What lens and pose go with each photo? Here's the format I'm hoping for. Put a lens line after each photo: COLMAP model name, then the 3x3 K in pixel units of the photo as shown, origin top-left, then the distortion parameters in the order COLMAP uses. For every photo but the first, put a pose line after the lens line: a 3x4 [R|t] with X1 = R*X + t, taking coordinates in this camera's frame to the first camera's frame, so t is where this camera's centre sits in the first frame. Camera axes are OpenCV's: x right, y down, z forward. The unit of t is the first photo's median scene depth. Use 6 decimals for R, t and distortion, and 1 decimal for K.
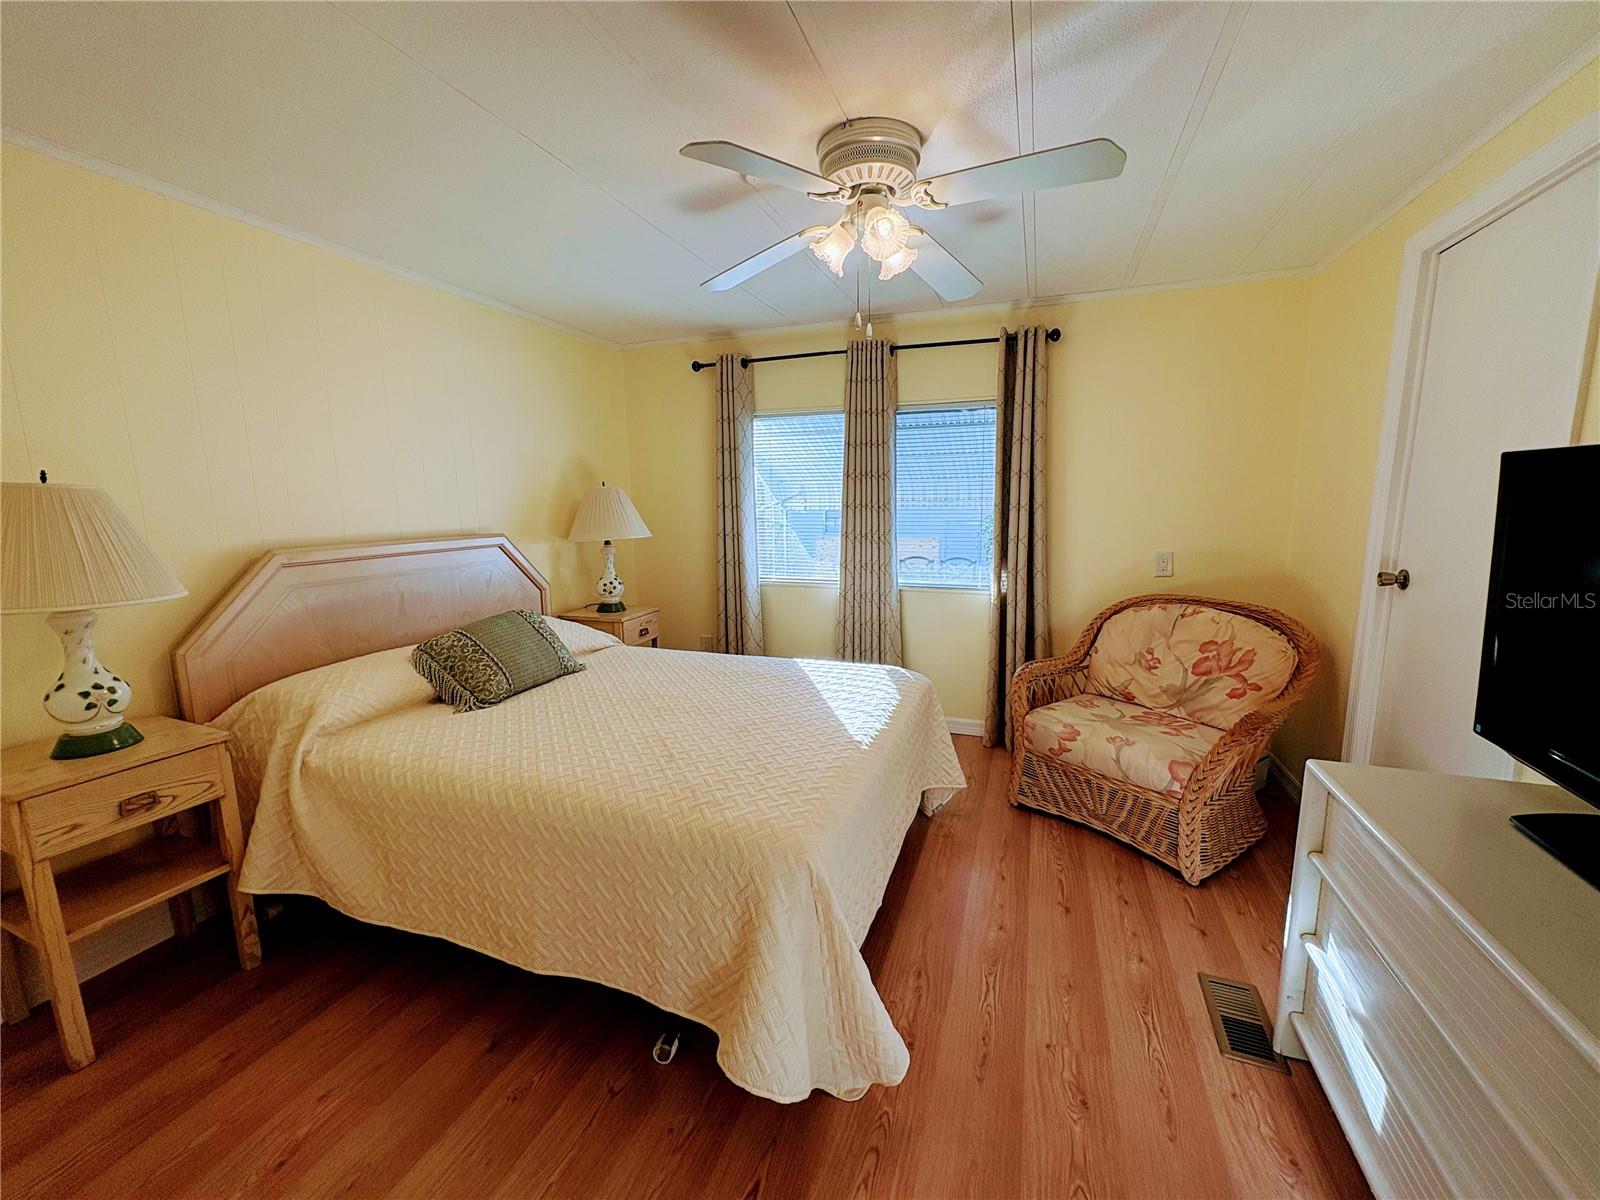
lens RADIAL K [[638.5, 0, 803.9], [0, 638.5, 601.0], [0, 0, 1]] dist [-0.000556, -0.000162]
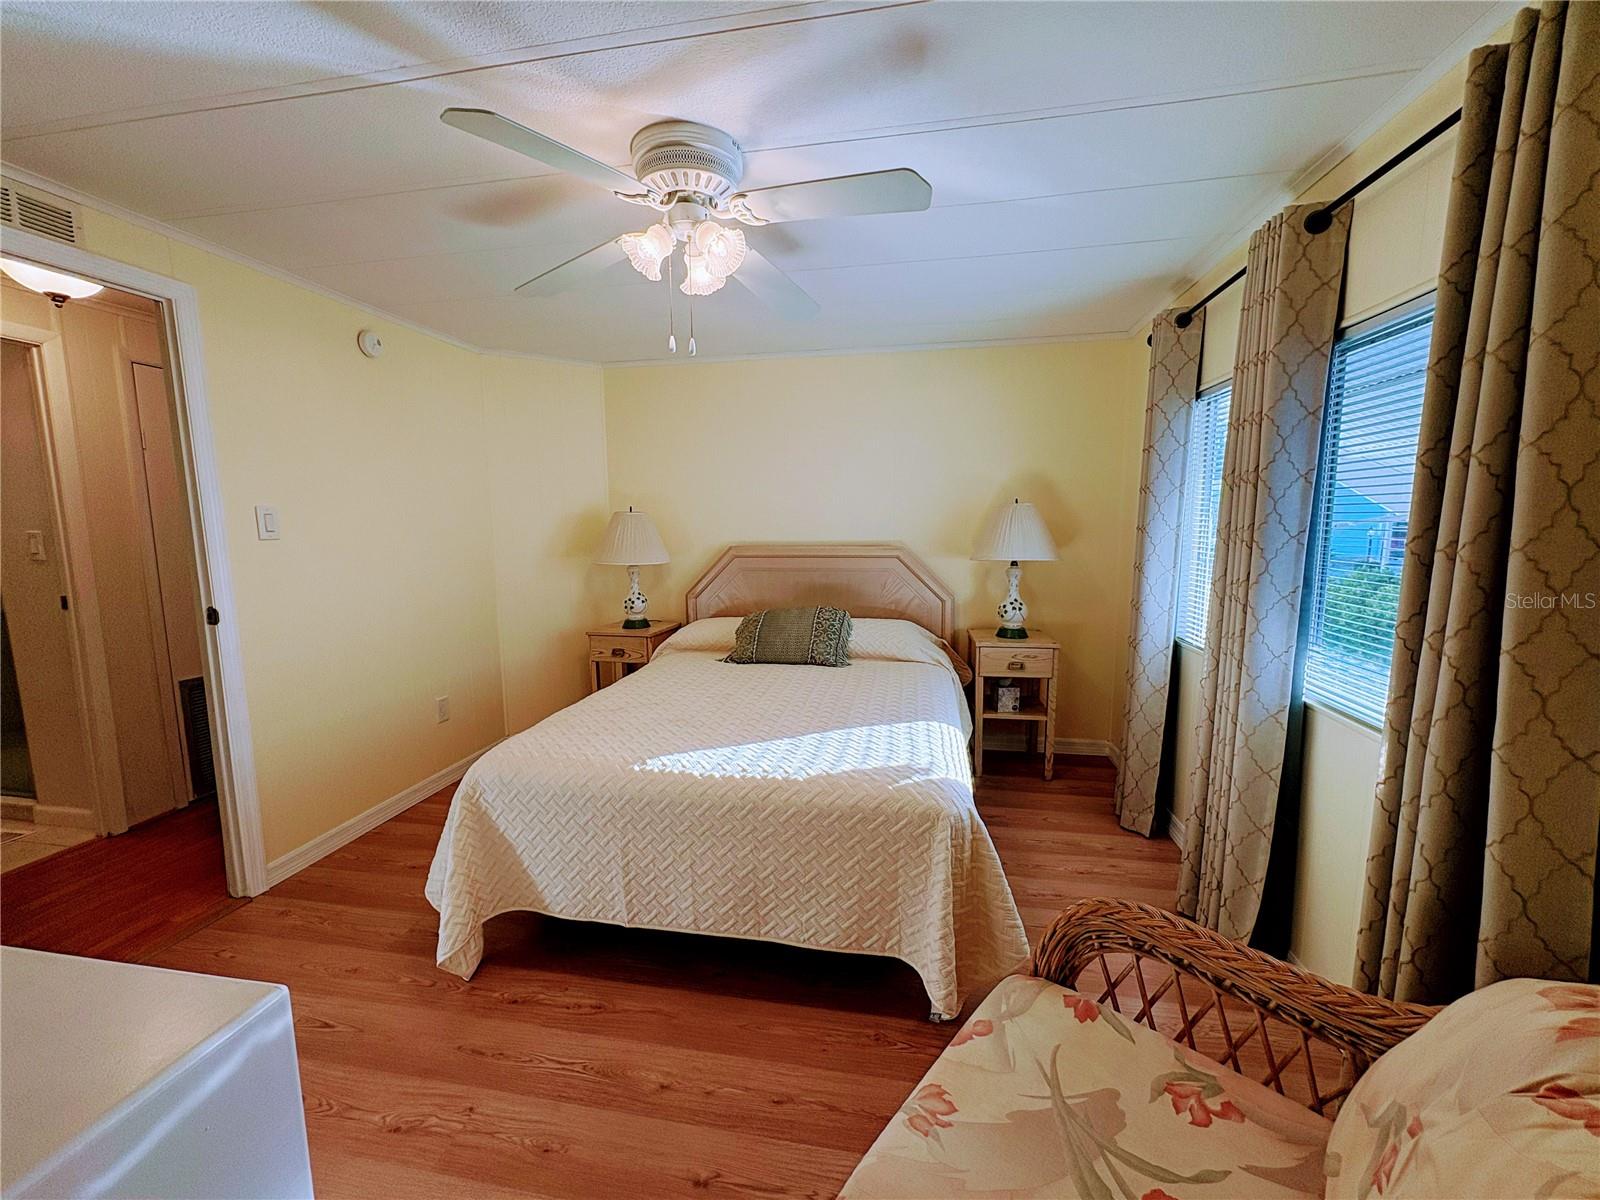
lens RADIAL K [[638.5, 0, 801.0], [0, 638.5, 602.3], [0, 0, 1]] dist [-0.000556, -0.000162]
pose [[0.166575, 0.138941, -0.976191, 0.793469], [-0.151037, 0.981934, 0.113986, -0.134577], [0.974393, 0.128453, 0.184551, 0.747510]]
